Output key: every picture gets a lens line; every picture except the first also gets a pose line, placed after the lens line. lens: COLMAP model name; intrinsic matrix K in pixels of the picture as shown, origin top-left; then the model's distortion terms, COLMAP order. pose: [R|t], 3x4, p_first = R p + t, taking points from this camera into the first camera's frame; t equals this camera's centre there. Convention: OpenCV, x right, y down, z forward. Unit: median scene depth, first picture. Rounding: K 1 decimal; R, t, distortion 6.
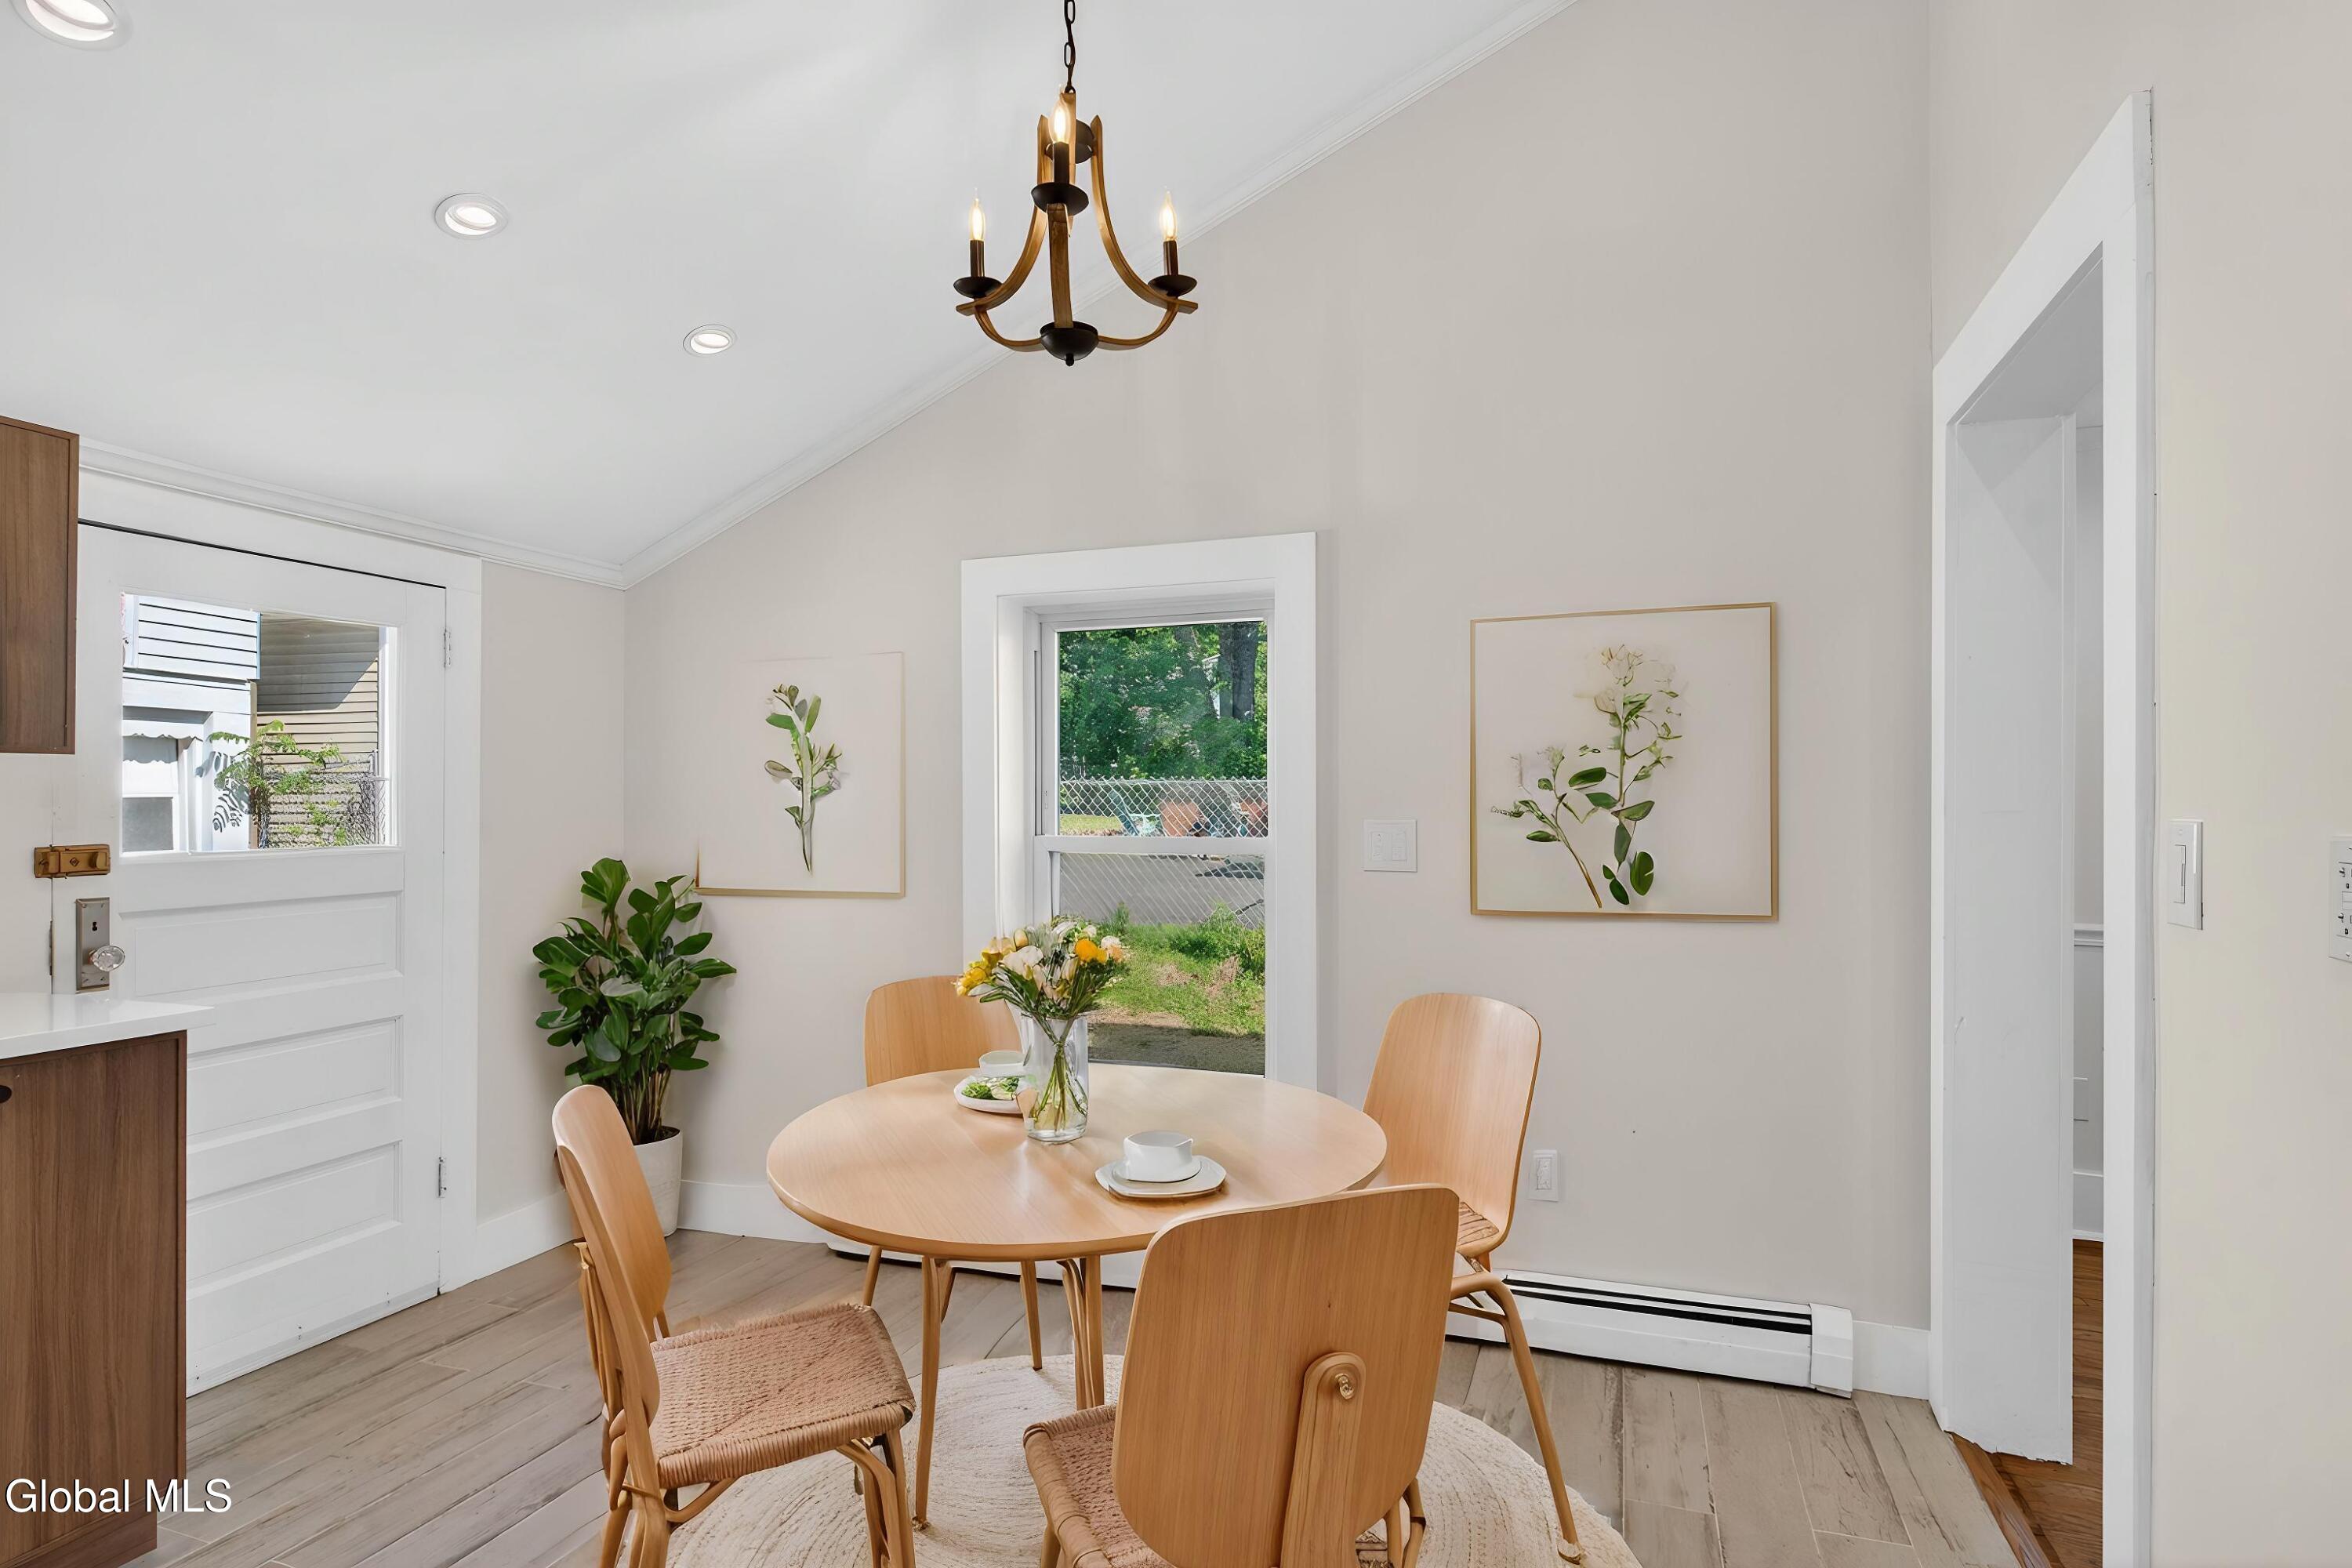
lens RADIAL K [[1195.1, 0, 1198.7], [0, 1195.1, 802.5], [0, 0, 1]] dist [-0.000968, -0.000553]
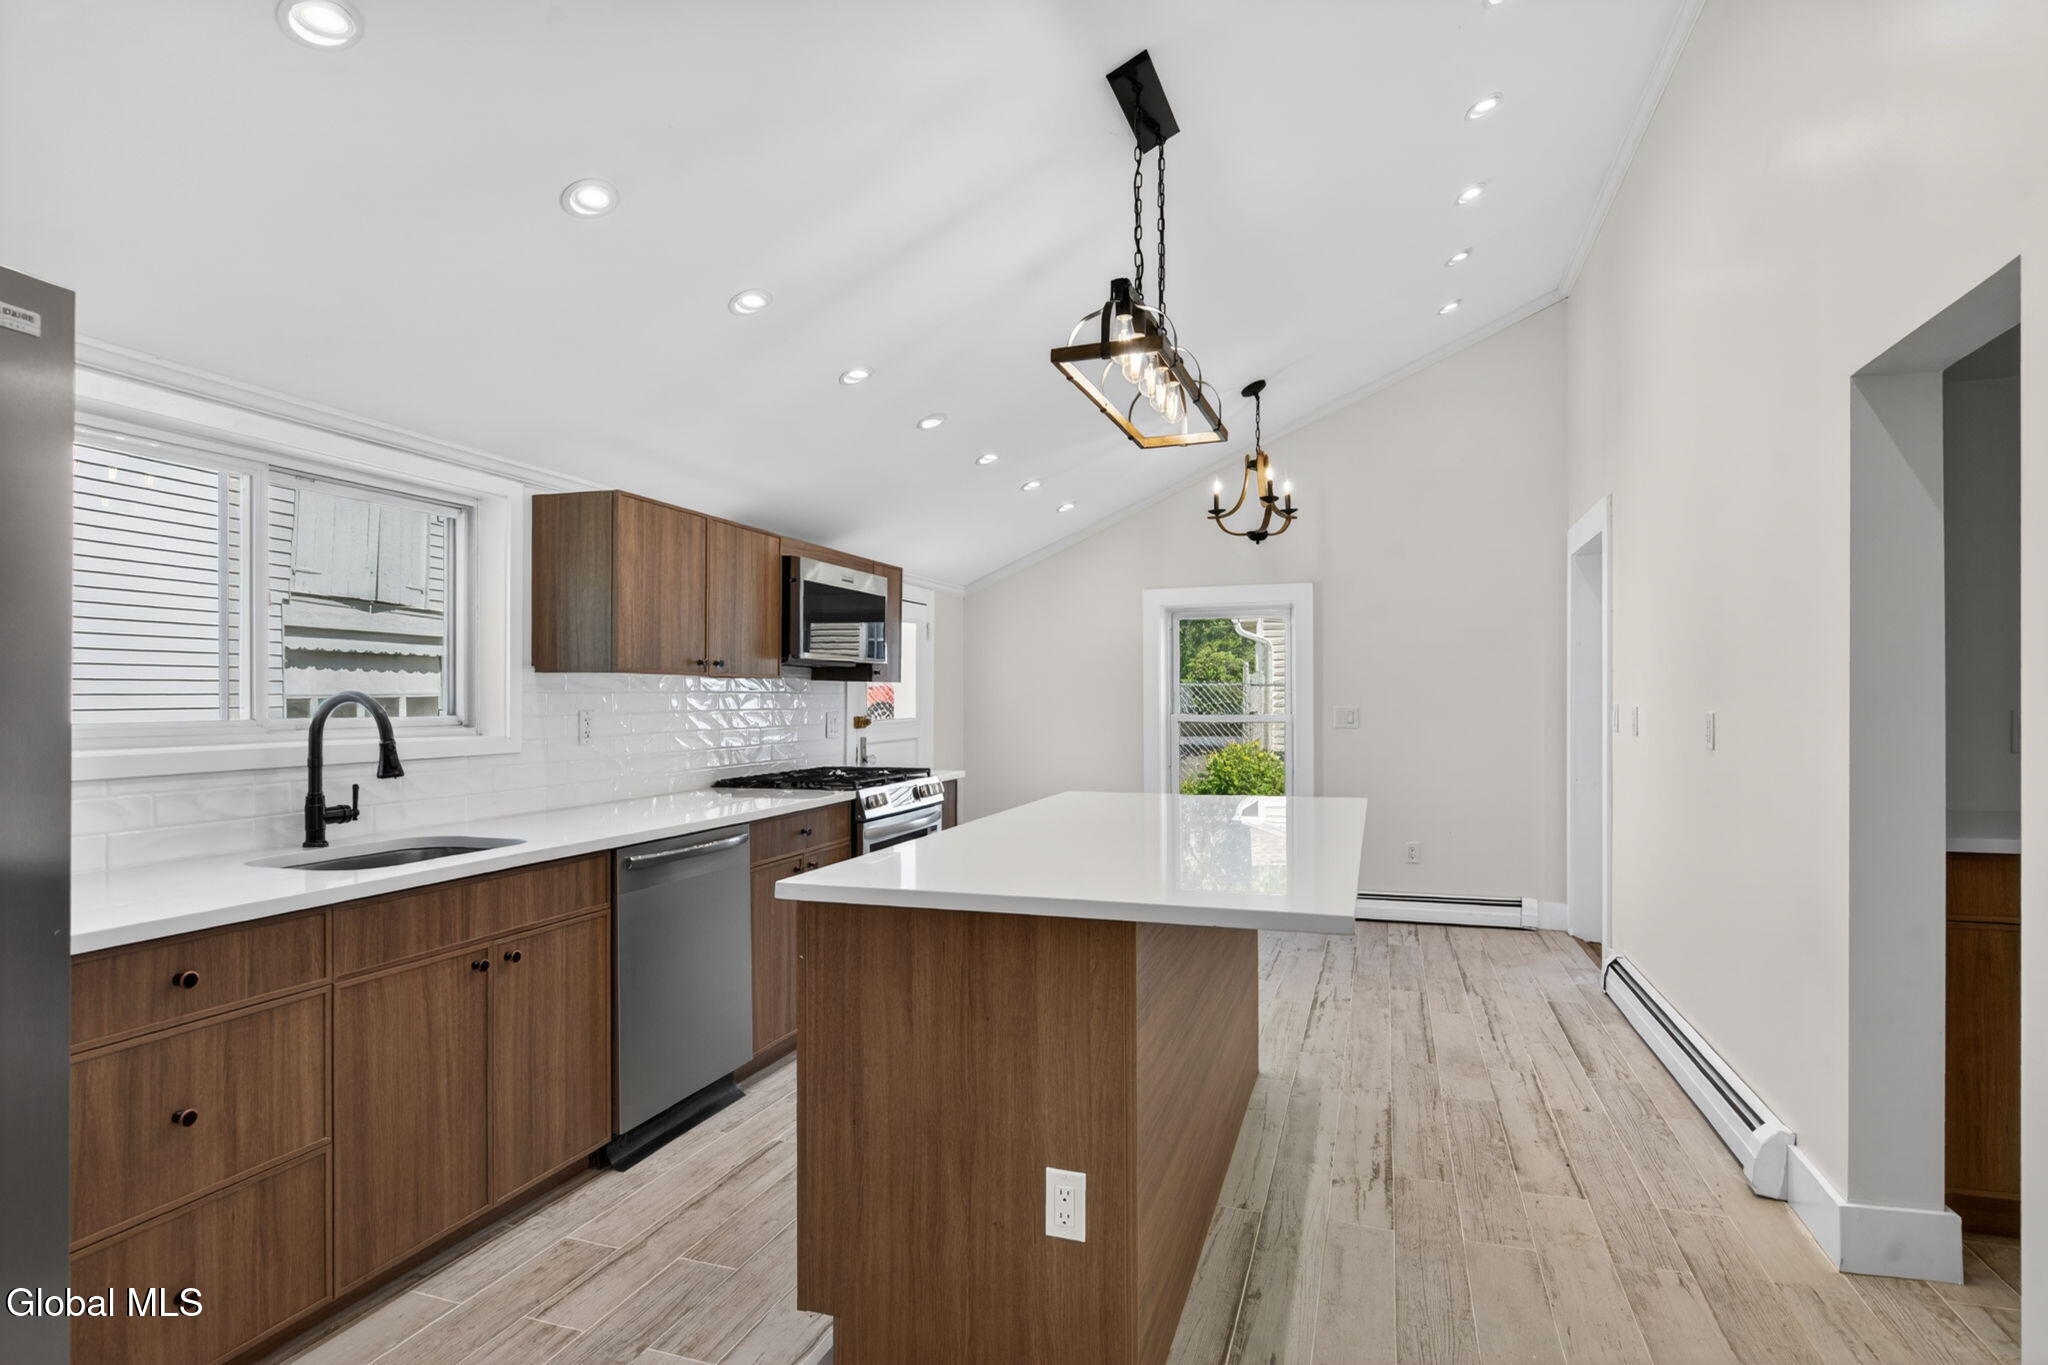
lens RADIAL K [[1063.8, 0, 1036.7], [0, 1063.8, 690.8], [0, 0, 1]] dist [0.002685, -0.000384]
pose [[0.999798, -0.001199, 0.020076, -0.582764], [0.001322, 0.999981, -0.006082, -0.004574], [-0.020069, 0.006108, 0.999780, -1.286404]]
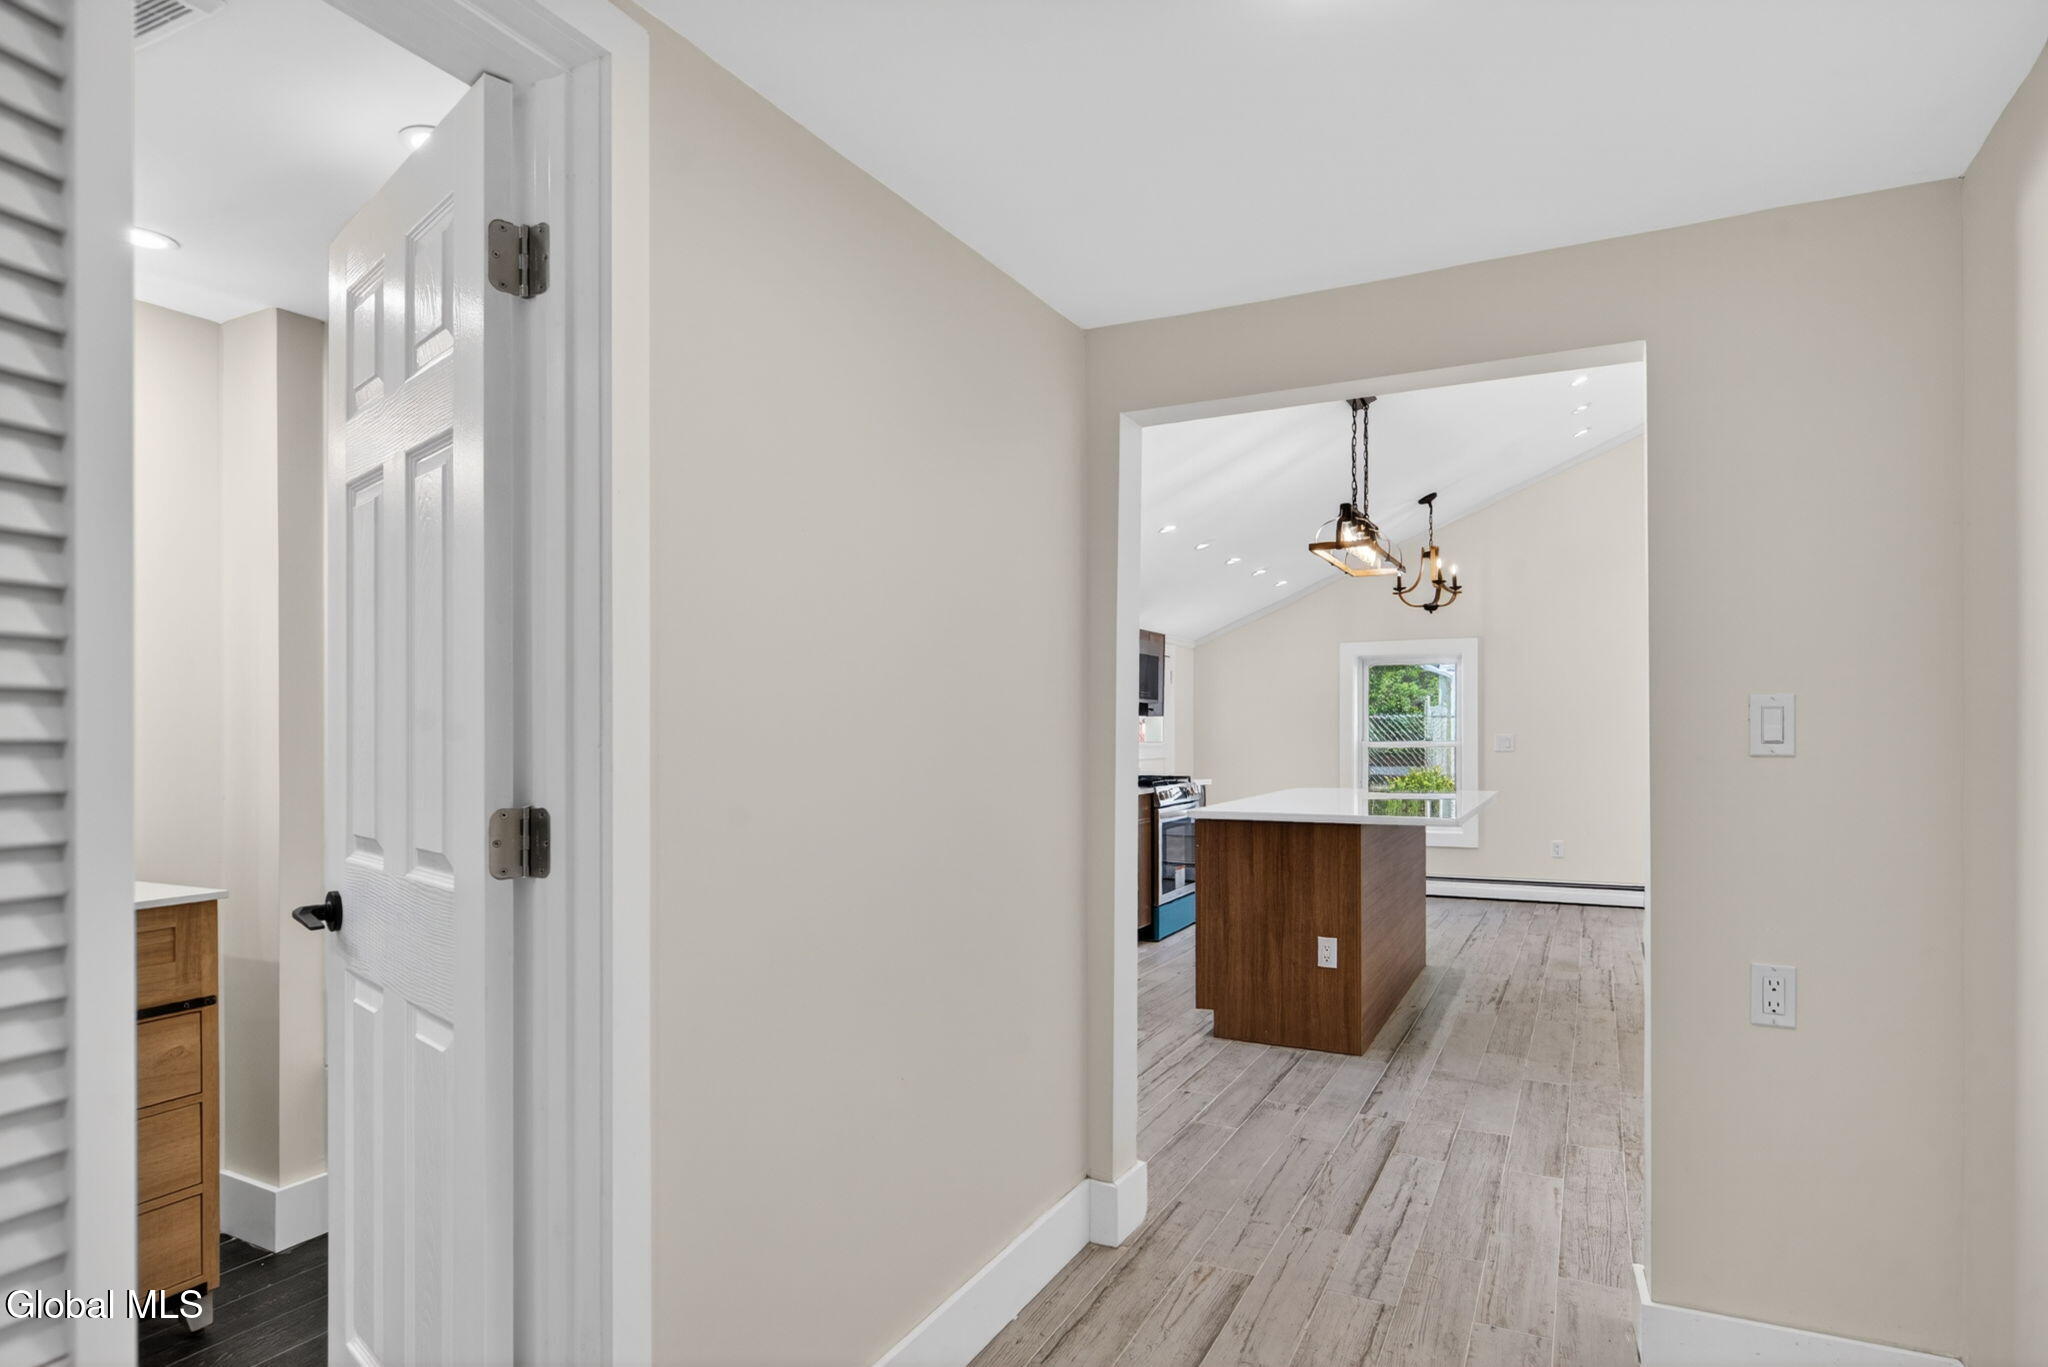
lens RADIAL K [[1125.9, 0, 1031.8], [0, 1125.9, 723.9], [0, 0, 1]] dist [-0.004128, -0.000589]
pose [[0.991744, 0.000379, -0.128234, -0.777267], [-0.000893, 0.999992, -0.003954, 0.000402], [0.128231, 0.004036, 0.991736, -2.325735]]
